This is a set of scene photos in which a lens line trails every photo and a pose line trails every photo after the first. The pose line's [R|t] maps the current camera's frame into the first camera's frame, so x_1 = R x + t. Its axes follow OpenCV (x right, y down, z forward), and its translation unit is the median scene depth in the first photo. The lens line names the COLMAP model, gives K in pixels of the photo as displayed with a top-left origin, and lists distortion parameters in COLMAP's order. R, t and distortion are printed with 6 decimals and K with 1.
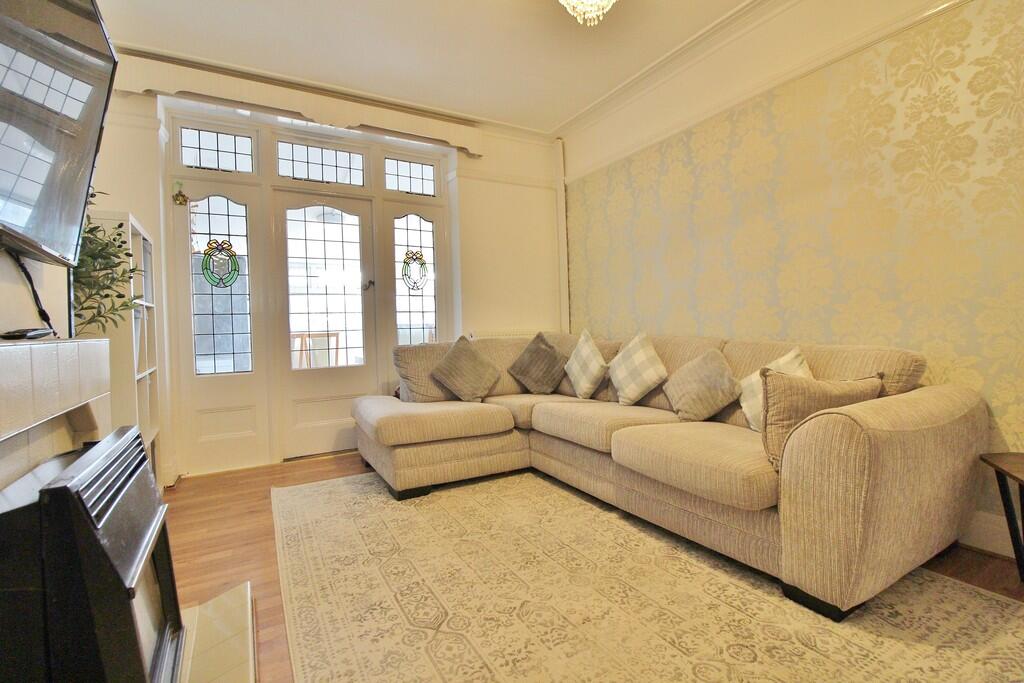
lens RADIAL K [[474.0, 0, 512.8], [0, 474.0, 339.7], [0, 0, 1]] dist [-0.016132, -0.002013]
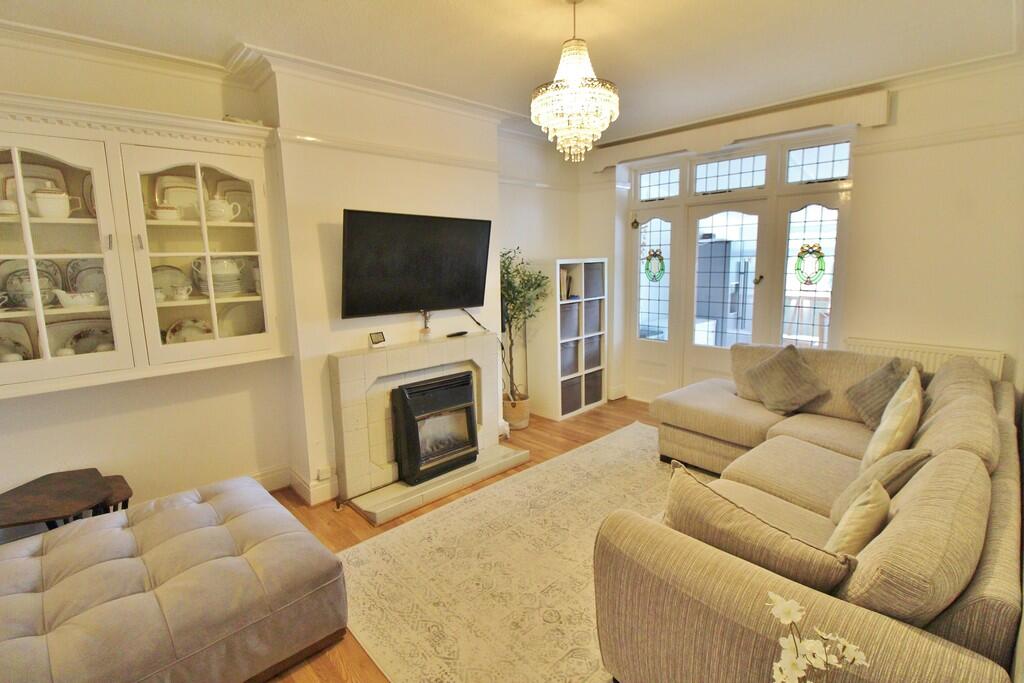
lens RADIAL K [[474.0, 0, 512.5], [0, 474.0, 338.2], [0, 0, 1]] dist [-0.016132, -0.002013]
pose [[0.216369, 0.185442, -0.958538, 0.716758], [-0.005602, 0.982015, 0.188720, -0.207028], [0.976296, -0.035464, 0.213516, 0.235521]]
